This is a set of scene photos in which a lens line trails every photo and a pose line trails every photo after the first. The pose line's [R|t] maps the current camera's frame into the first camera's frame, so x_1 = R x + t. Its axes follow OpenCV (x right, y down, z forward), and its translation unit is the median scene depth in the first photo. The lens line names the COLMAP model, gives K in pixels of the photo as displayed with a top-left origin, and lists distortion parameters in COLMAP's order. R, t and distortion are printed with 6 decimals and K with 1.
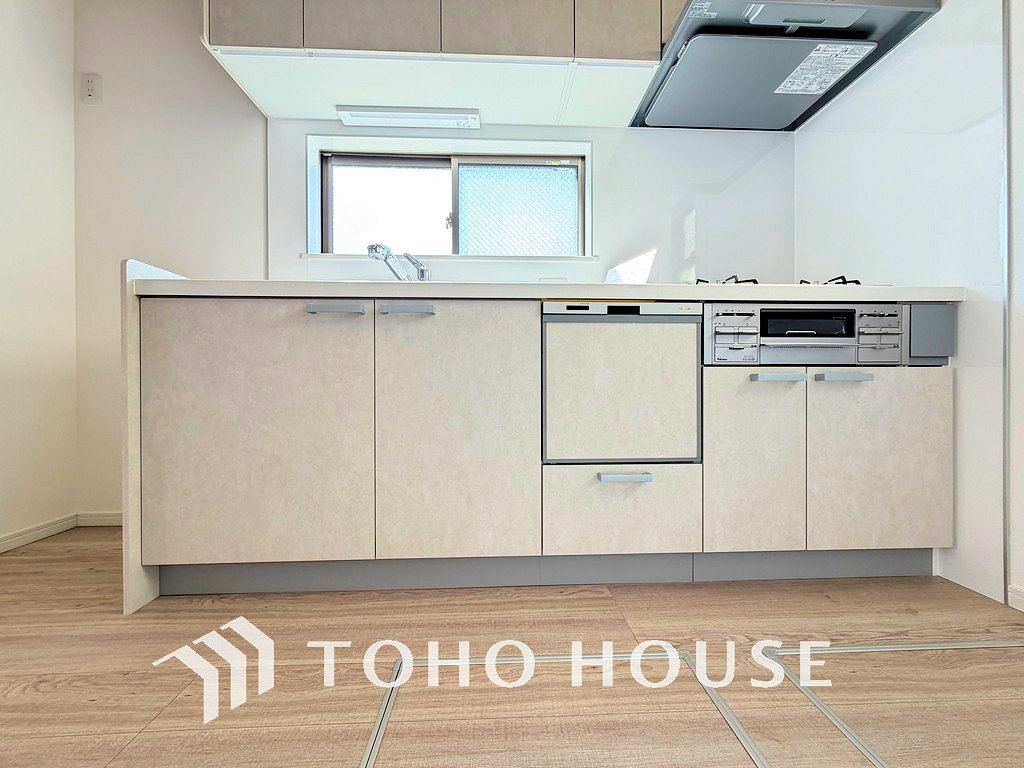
lens RADIAL K [[408.6, 0, 512.0], [0, 408.6, 384.0], [0, 0, 1]] dist [-0.000188, -0.000037]
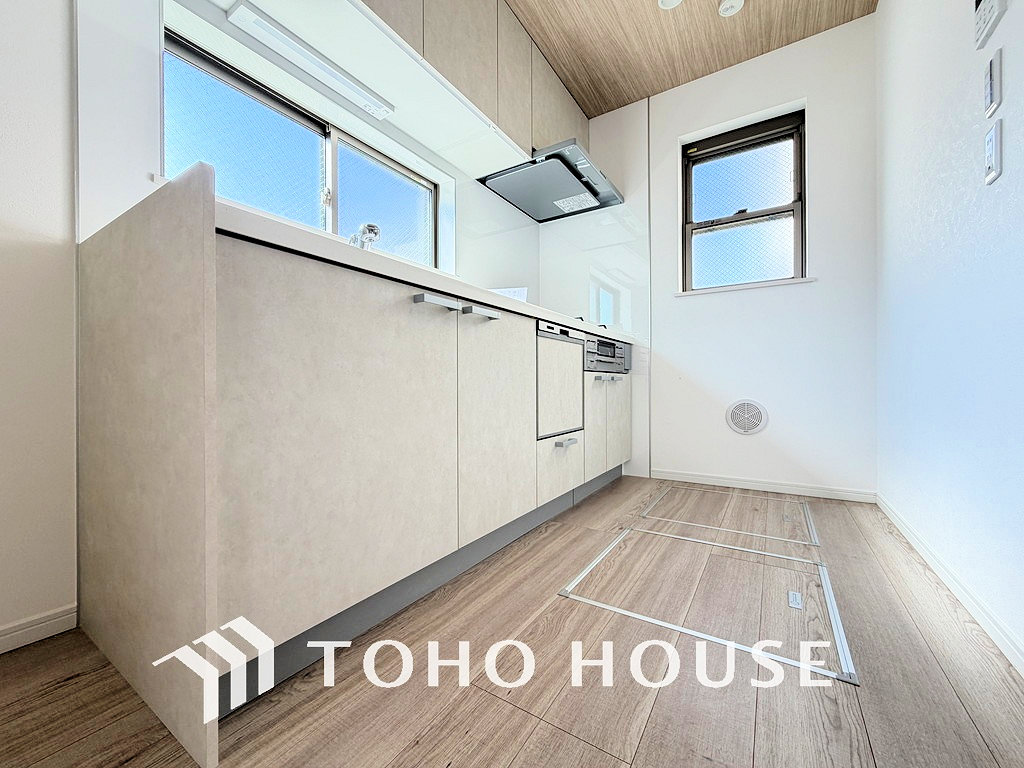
lens RADIAL K [[408.6, 0, 512.0], [0, 408.6, 384.0], [0, 0, 1]] dist [-0.000188, -0.000037]
pose [[0.580366, 0.000272, 0.814356, -1.089148], [0.004902, 0.999981, -0.003828, 0.014614], [-0.814341, 0.006213, 0.580353, 0.284948]]
